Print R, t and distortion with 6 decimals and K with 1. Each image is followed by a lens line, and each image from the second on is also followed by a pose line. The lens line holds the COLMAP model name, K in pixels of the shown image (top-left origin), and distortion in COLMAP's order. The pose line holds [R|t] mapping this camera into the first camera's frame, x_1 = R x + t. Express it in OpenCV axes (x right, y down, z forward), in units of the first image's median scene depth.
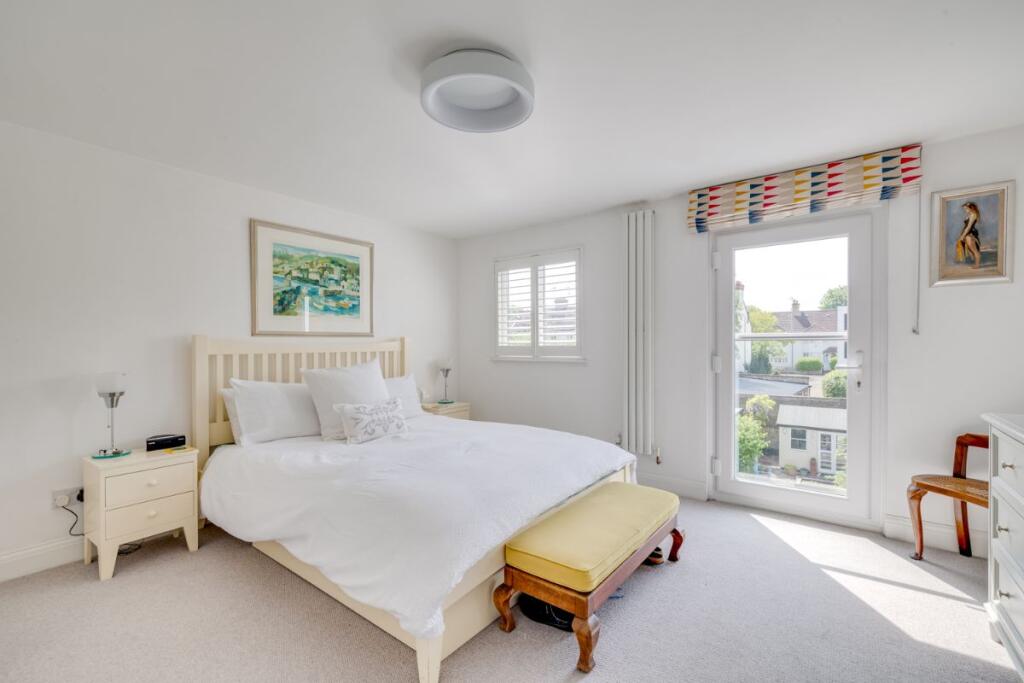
lens RADIAL K [[438.8, 0, 519.5], [0, 438.8, 348.1], [0, 0, 1]] dist [0.002287, 0.001344]
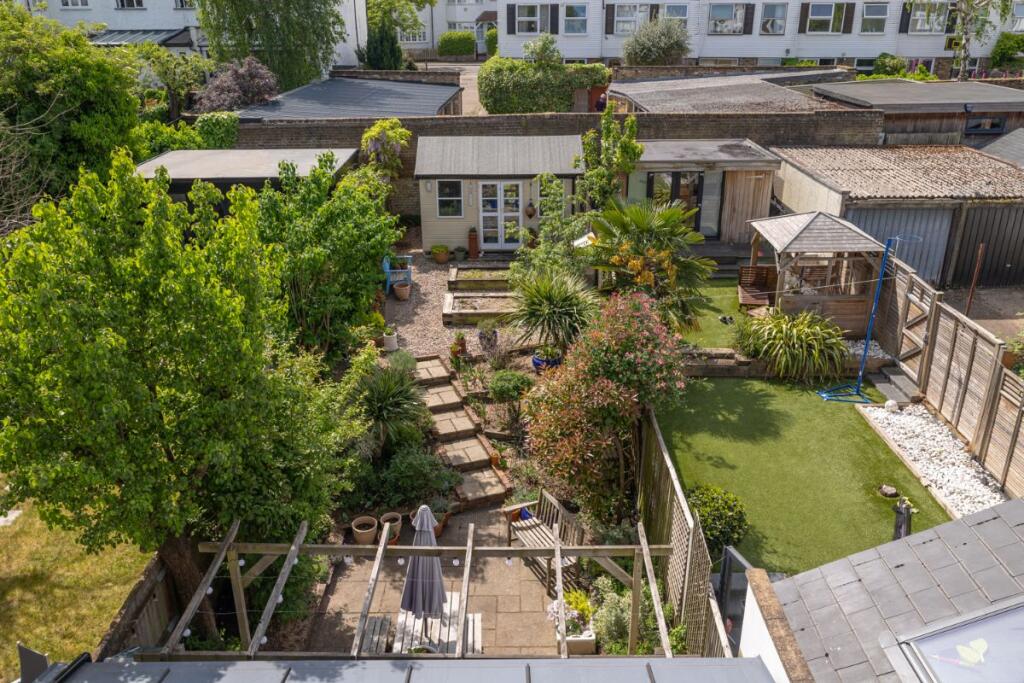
lens RADIAL K [[794.9, 0, 511.5], [0, 794.9, 332.9], [0, 0, 1]] dist [-0.008231, -0.001478]
pose [[0.796683, -0.238475, 0.555361, 0.090270], [0.012866, 0.925351, 0.378894, -0.017094], [-0.604261, -0.294713, 0.740279, 0.145886]]
